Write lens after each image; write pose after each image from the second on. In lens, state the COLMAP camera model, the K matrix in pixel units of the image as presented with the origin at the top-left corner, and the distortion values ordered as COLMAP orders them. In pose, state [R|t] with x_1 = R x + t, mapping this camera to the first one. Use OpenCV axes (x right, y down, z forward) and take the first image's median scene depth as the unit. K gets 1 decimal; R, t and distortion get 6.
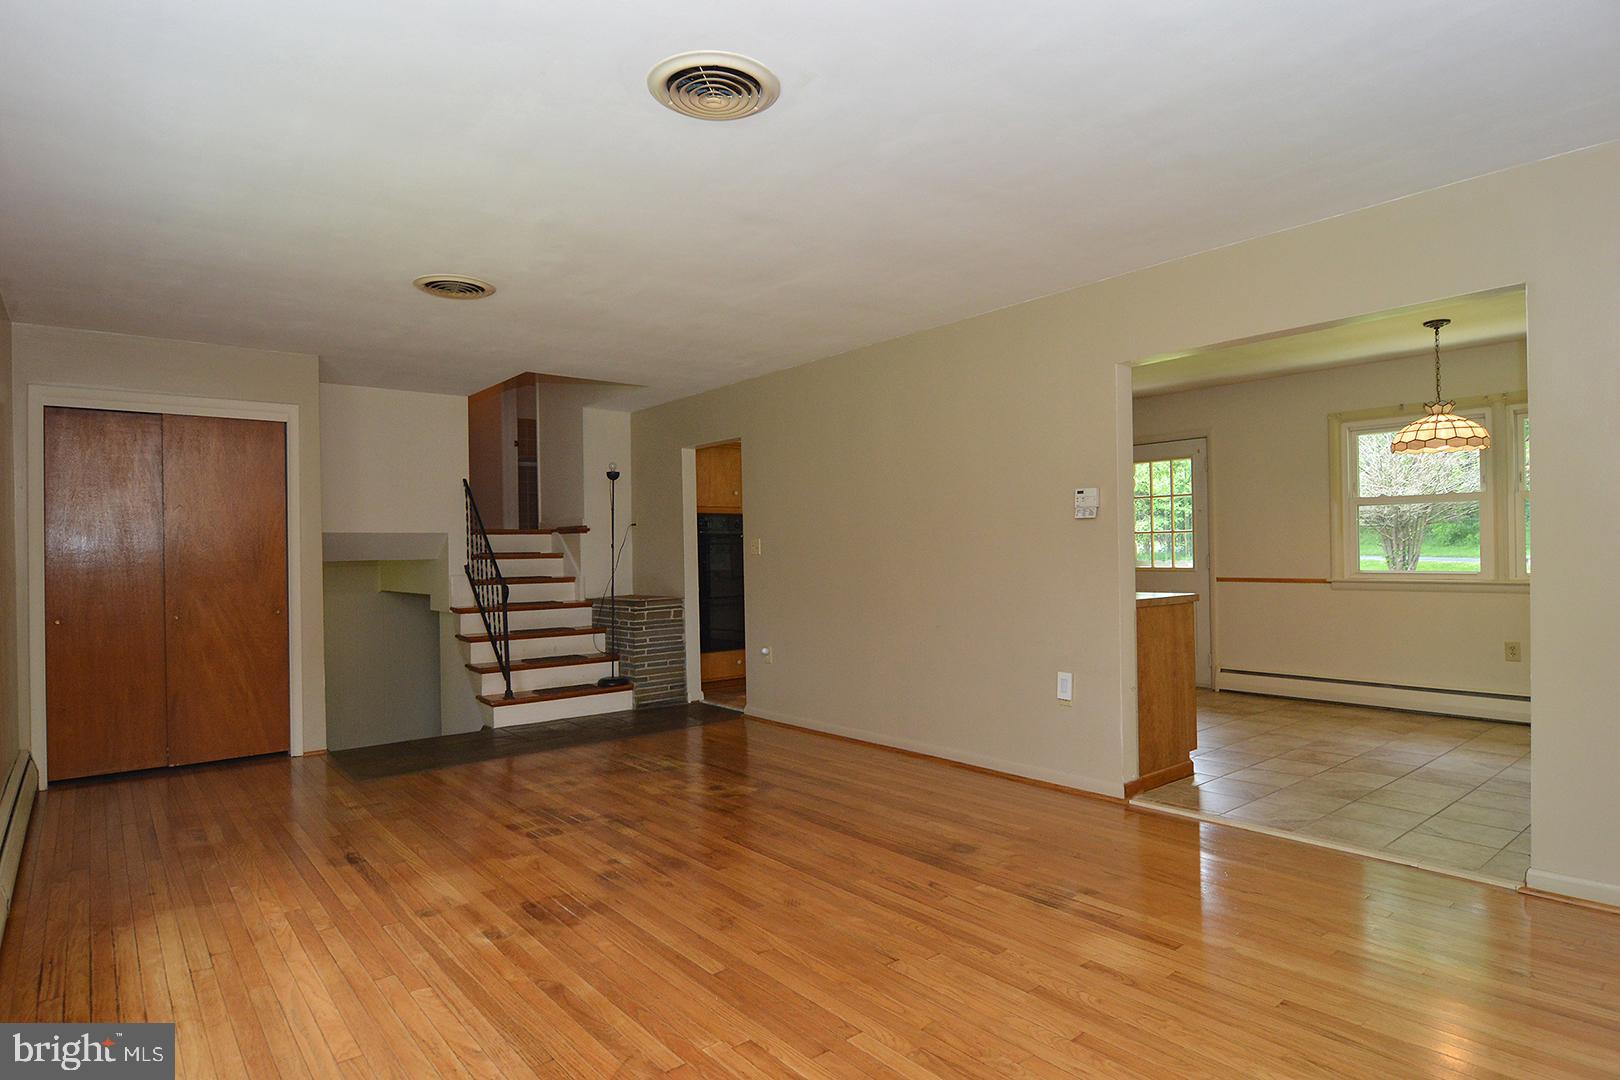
lens RADIAL K [[881.2, 0, 807.7], [0, 881.2, 546.5], [0, 0, 1]] dist [-0.010240, -0.007263]
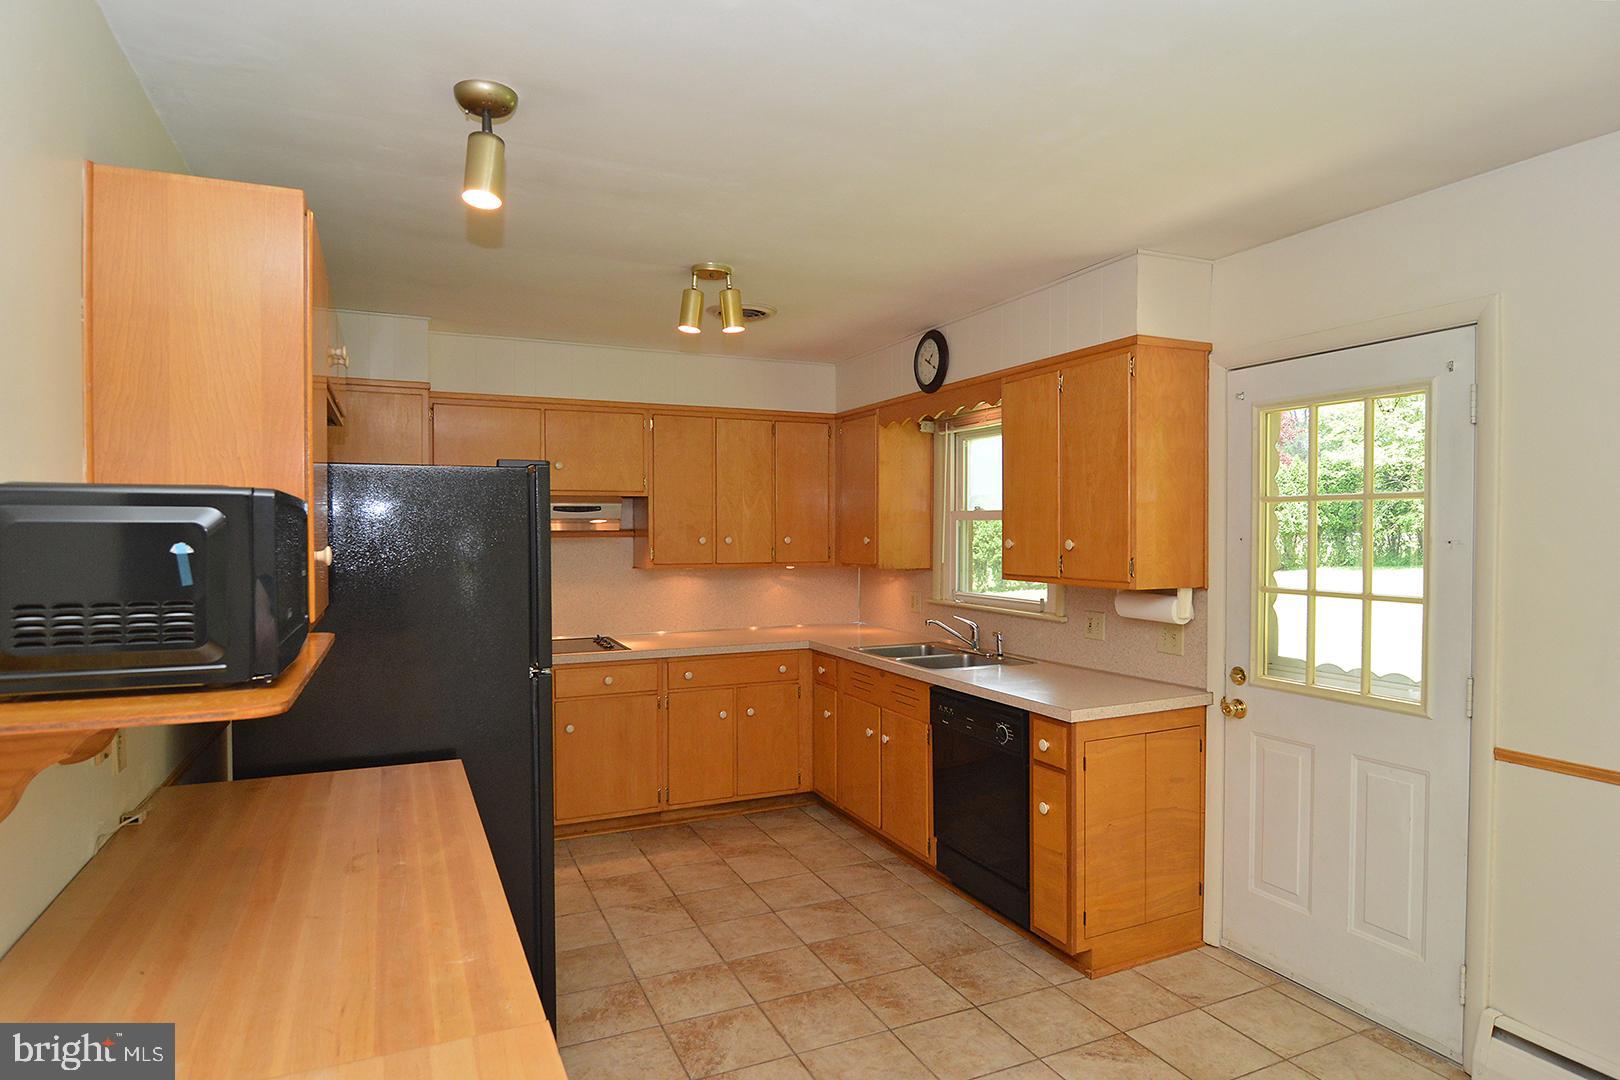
lens RADIAL K [[905.8, 0, 807.9], [0, 905.8, 547.7], [0, 0, 1]] dist [-0.005270, -0.012134]
pose [[0.966253, 0.023982, -0.256477, 0.558463], [-0.017033, 0.999426, 0.029283, -0.084693], [0.257032, -0.023926, 0.966107, 1.131998]]
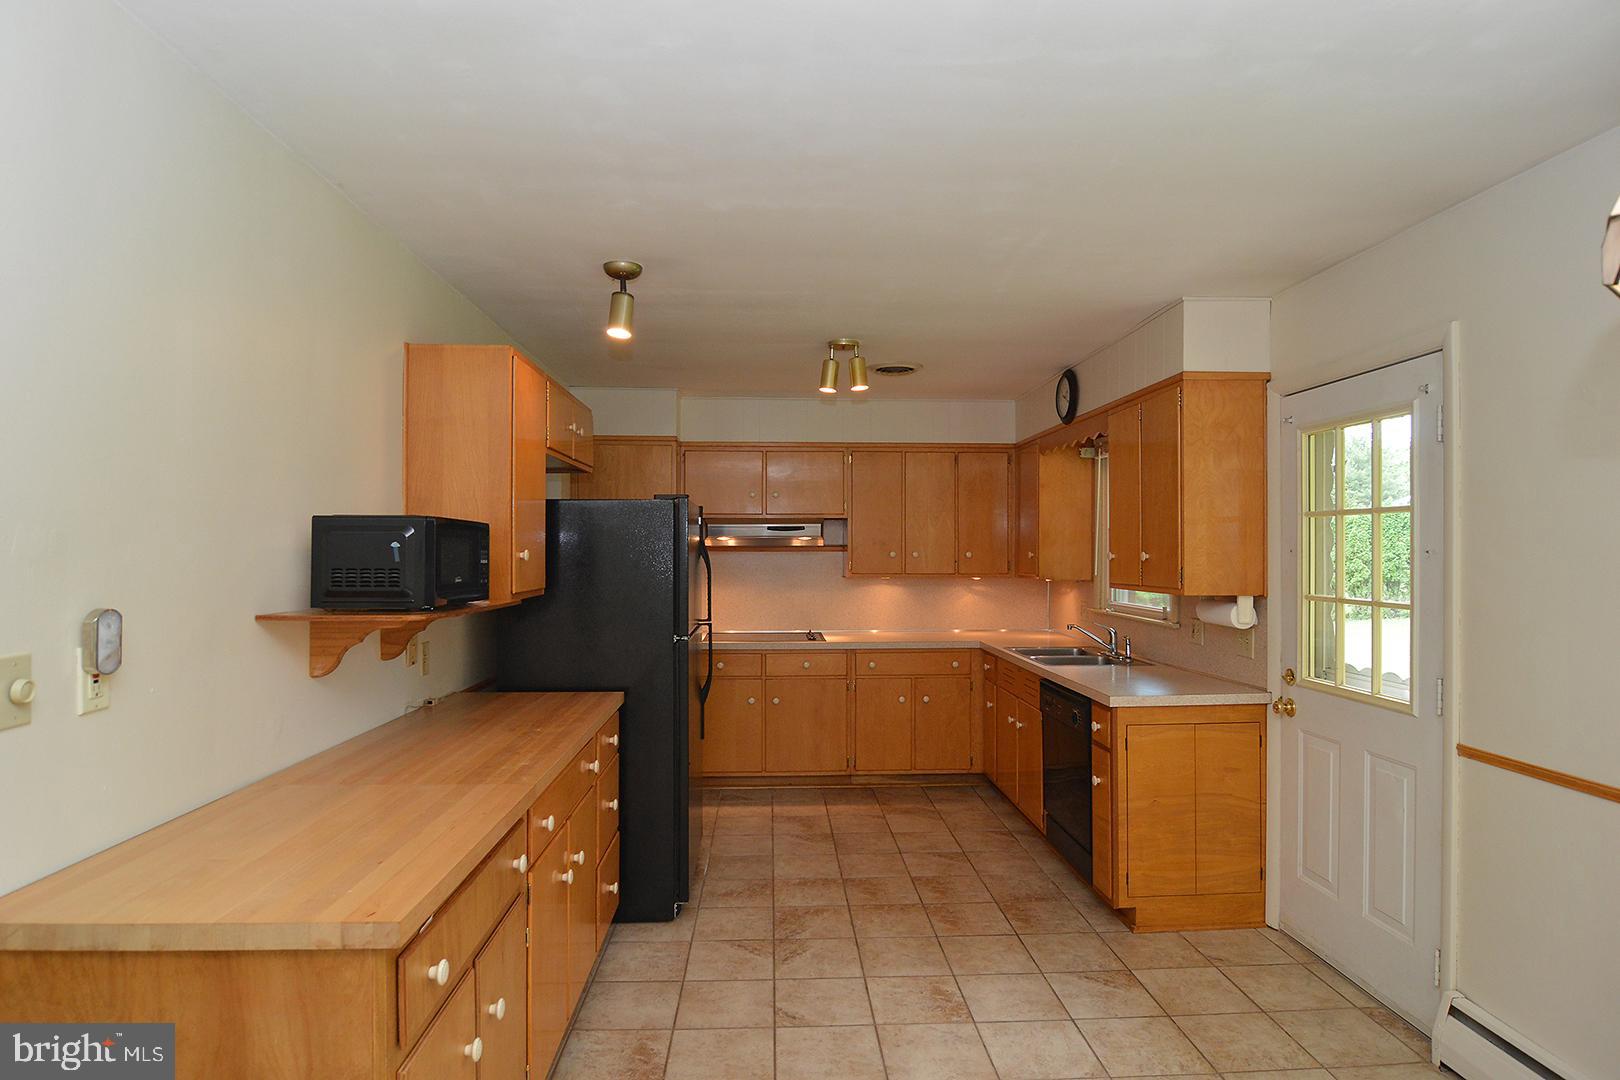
lens RADIAL K [[881.2, 0, 807.7], [0, 881.2, 546.5], [0, 0, 1]] dist [-0.010240, -0.007263]
pose [[0.802245, 0.018086, -0.596721, 0.862297], [-0.014502, 0.999836, 0.010808, -0.082154], [0.596819, -0.000017, 0.802376, 1.046098]]
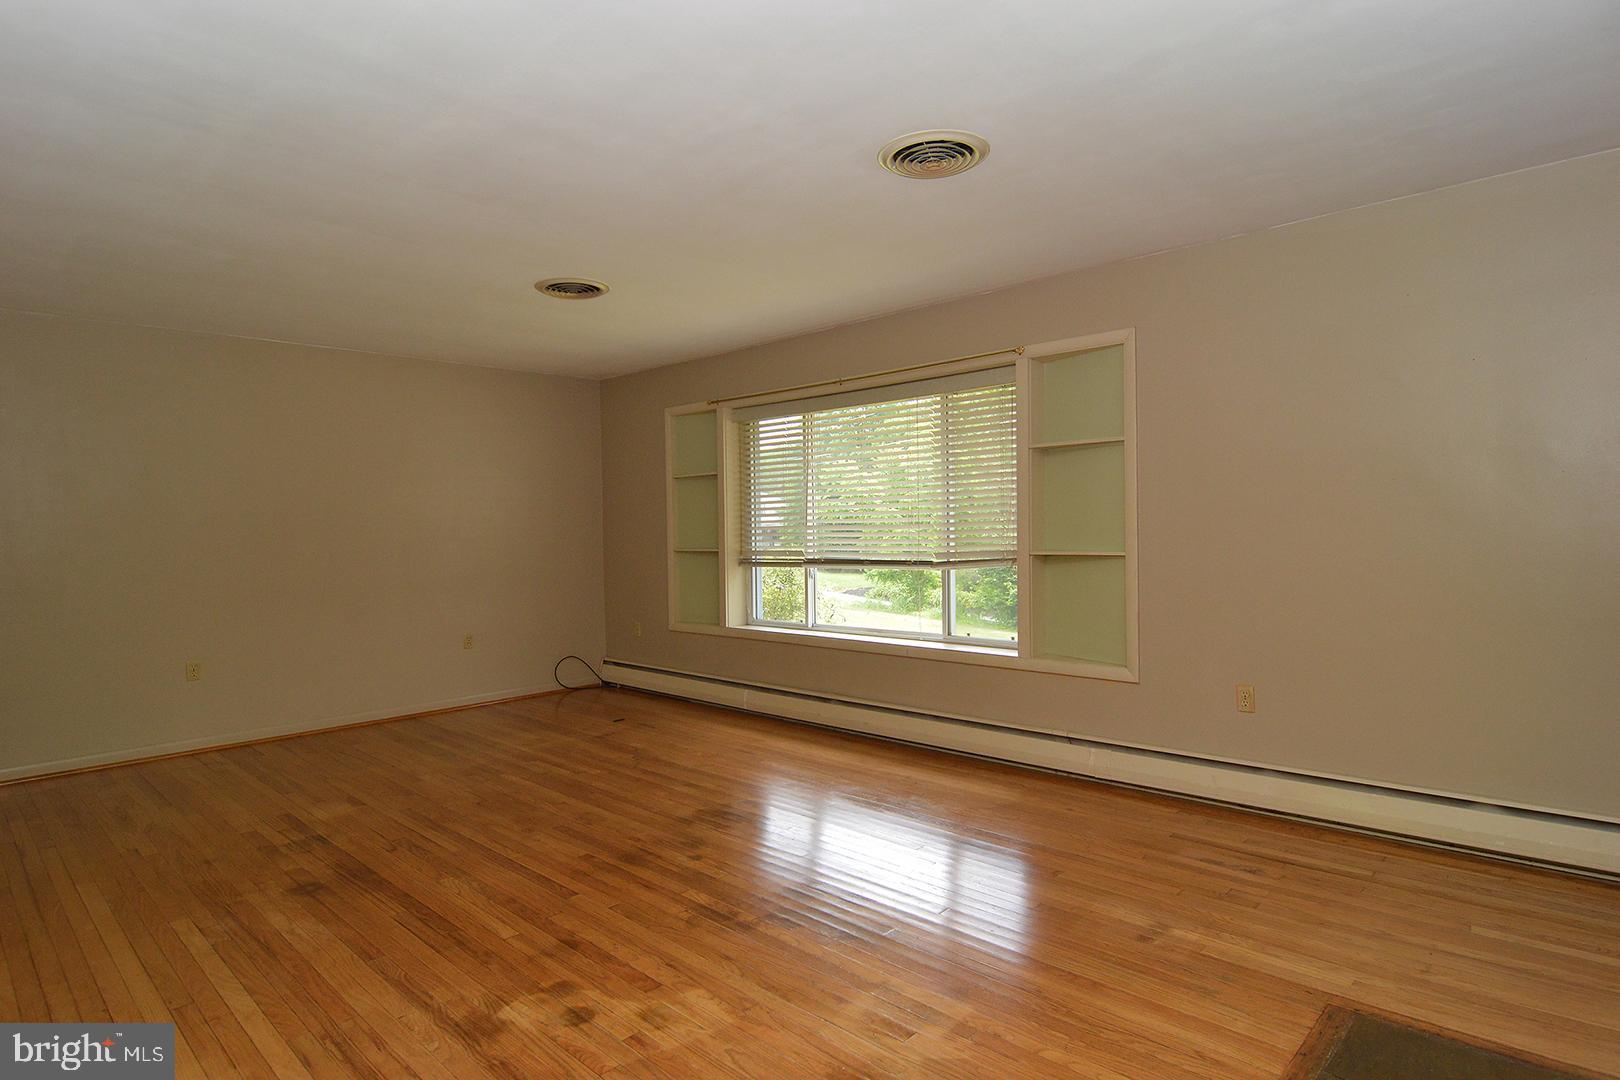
lens RADIAL K [[881.2, 0, 807.7], [0, 881.2, 546.5], [0, 0, 1]] dist [-0.010240, -0.007263]
pose [[-0.992352, 0.040085, -0.116753, -0.220049], [0.037650, 0.999026, 0.022993, -0.005274], [0.117561, 0.018421, -0.992895, 1.786674]]
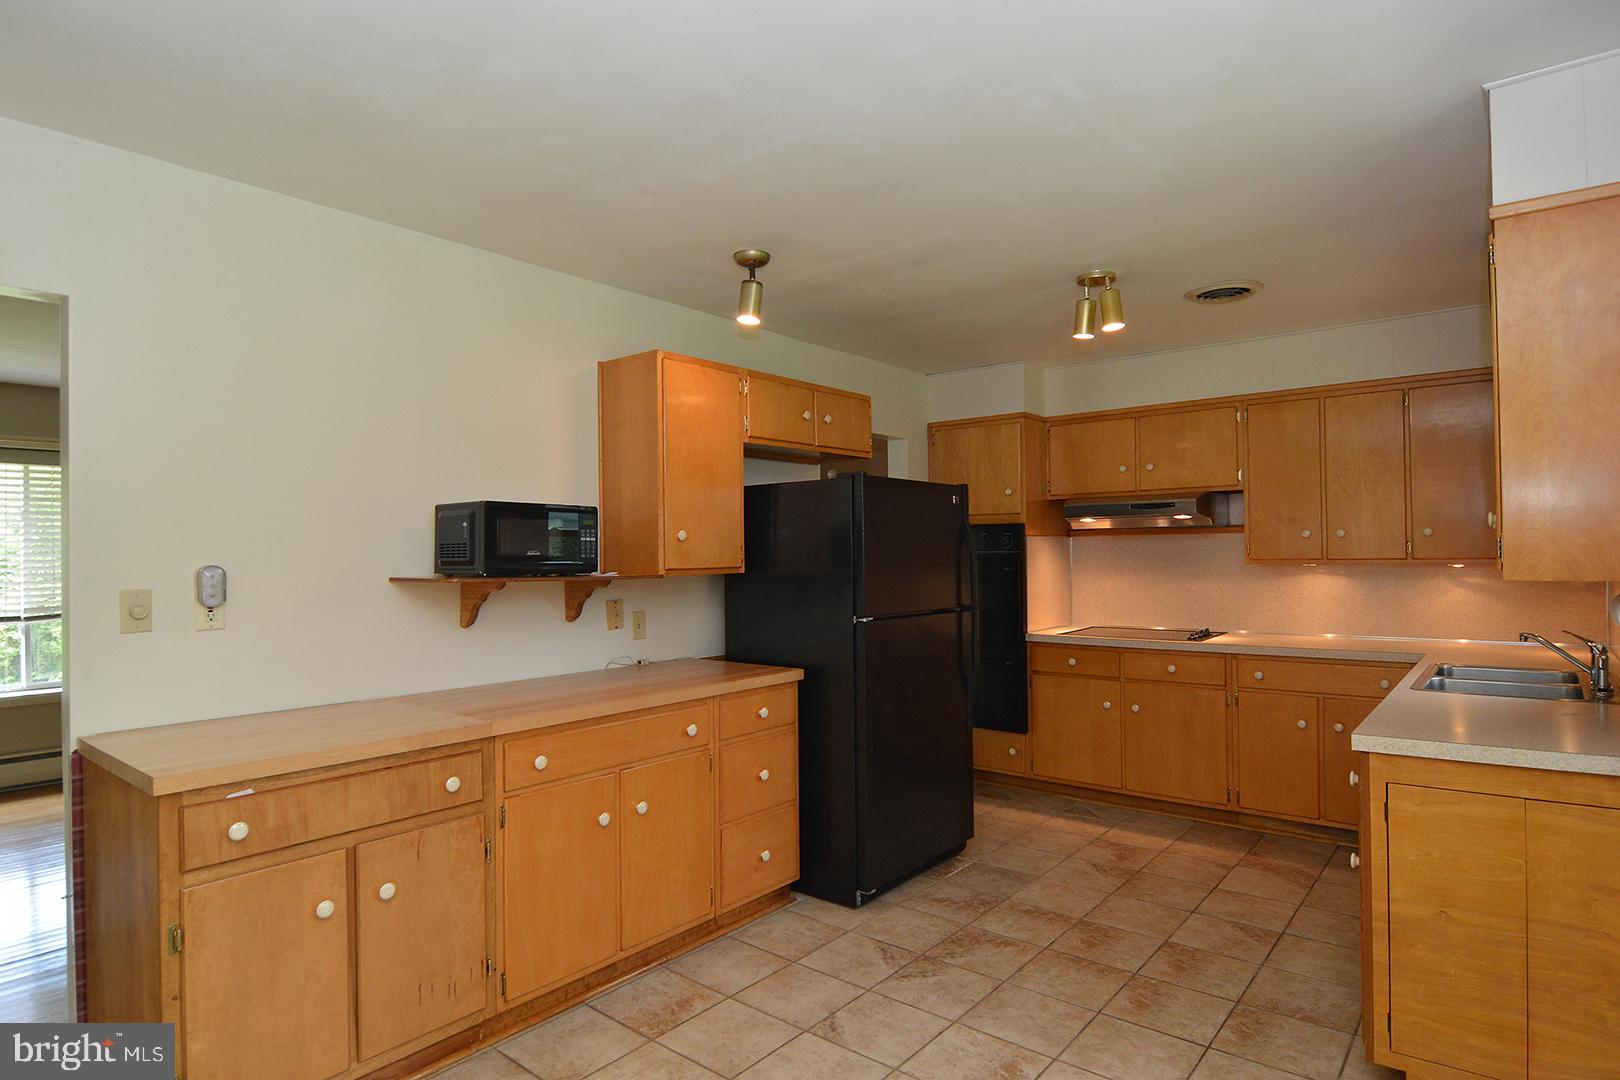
lens RADIAL K [[881.2, 0, 807.7], [0, 881.2, 546.5], [0, 0, 1]] dist [-0.010240, -0.007263]
pose [[0.195506, 0.010069, -0.980651, 1.073890], [0.012374, 0.999842, 0.012732, -0.060798], [0.980624, -0.014624, 0.195350, 1.477415]]
